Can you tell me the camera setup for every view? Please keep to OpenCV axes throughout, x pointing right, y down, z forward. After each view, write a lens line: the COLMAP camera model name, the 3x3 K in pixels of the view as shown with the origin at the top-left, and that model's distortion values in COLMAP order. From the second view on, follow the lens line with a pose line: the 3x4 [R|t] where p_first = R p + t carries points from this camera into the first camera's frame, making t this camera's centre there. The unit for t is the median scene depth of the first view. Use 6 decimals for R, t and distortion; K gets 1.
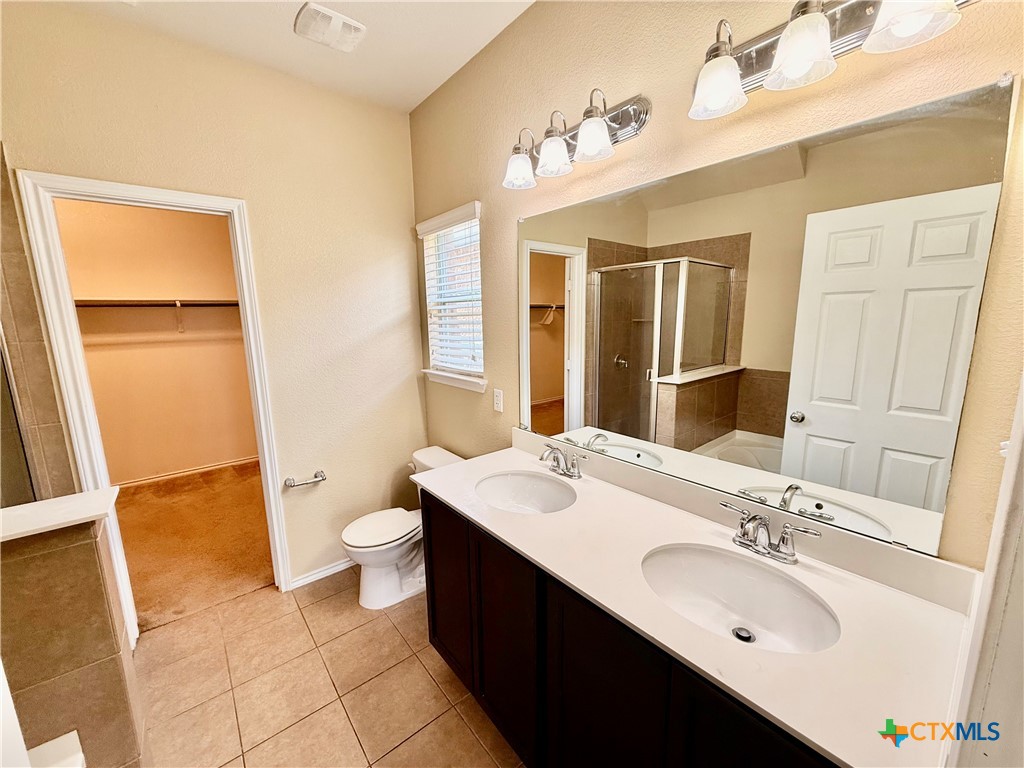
lens RADIAL K [[406.3, 0, 511.3], [0, 406.3, 388.3], [0, 0, 1]] dist [0.001170, -0.000255]
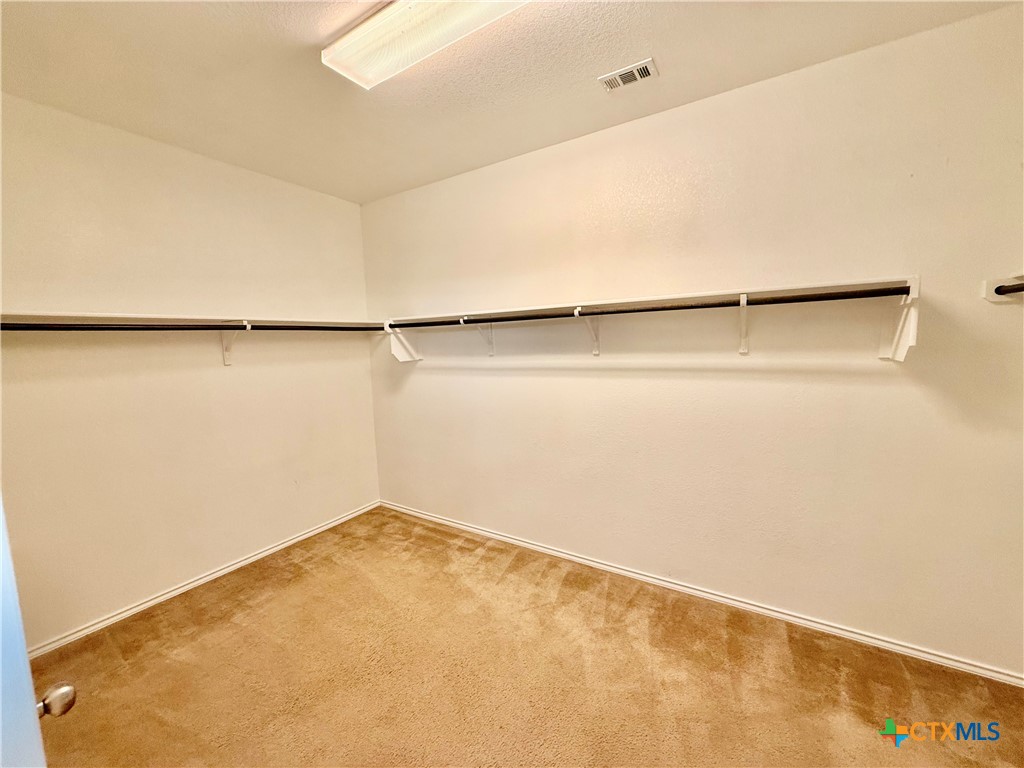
lens RADIAL K [[406.3, 0, 508.9], [0, 406.3, 385.6], [0, 0, 1]] dist [0.001170, -0.000255]
pose [[0.313549, 0.112588, -0.942874, -0.412979], [-0.138159, 0.987789, 0.072007, -0.096671], [0.939468, 0.107688, 0.325275, 0.561133]]
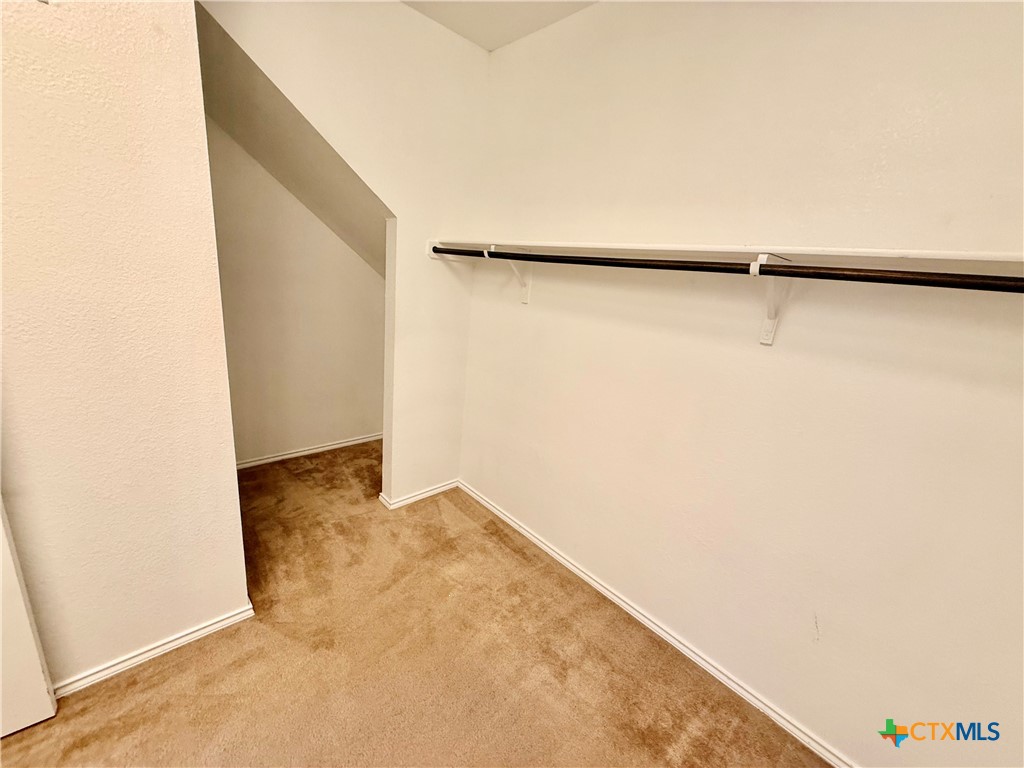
lens RADIAL K [[406.3, 0, 514.8], [0, 406.3, 384.4], [0, 0, 1]] dist [0.001170, -0.000255]
pose [[-0.994462, -0.059802, -0.086428, -1.006652], [-0.091060, 0.900883, 0.424402, -0.119629], [0.052482, 0.429922, -0.901339, 0.680237]]
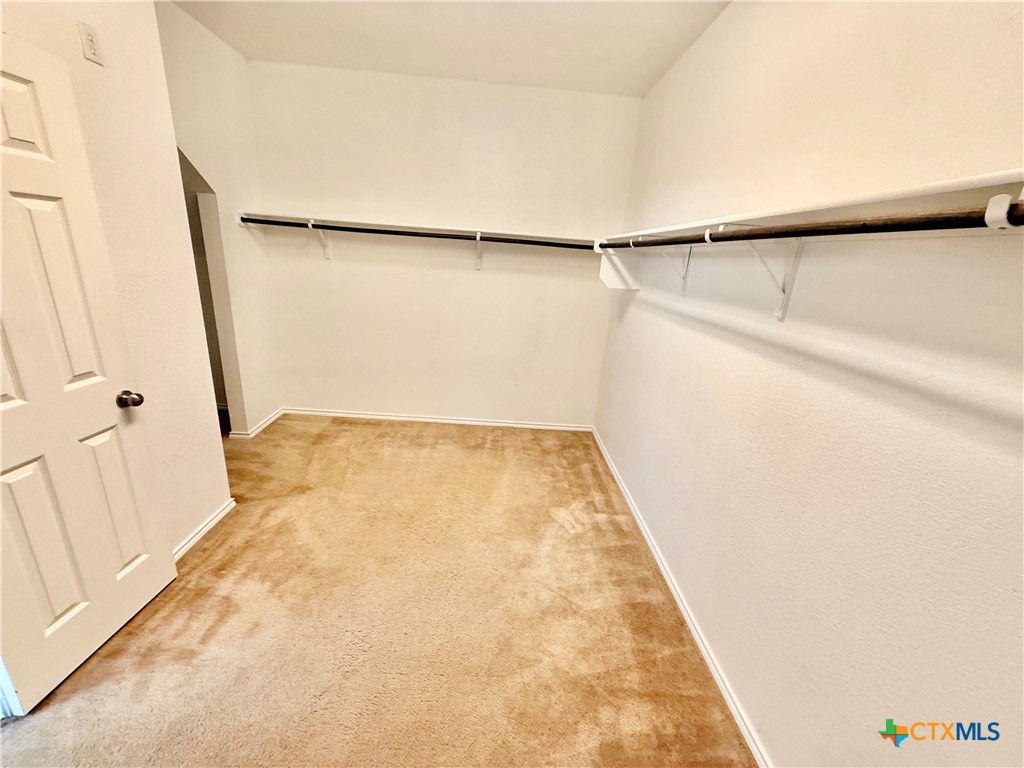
lens RADIAL K [[406.3, 0, 508.3], [0, 406.3, 385.7], [0, 0, 1]] dist [0.001170, -0.000255]
pose [[-0.617354, 0.217350, -0.756064, -0.565719], [-0.195882, 0.888335, 0.415320, -0.171887], [0.761908, 0.404499, -0.505843, 0.942859]]
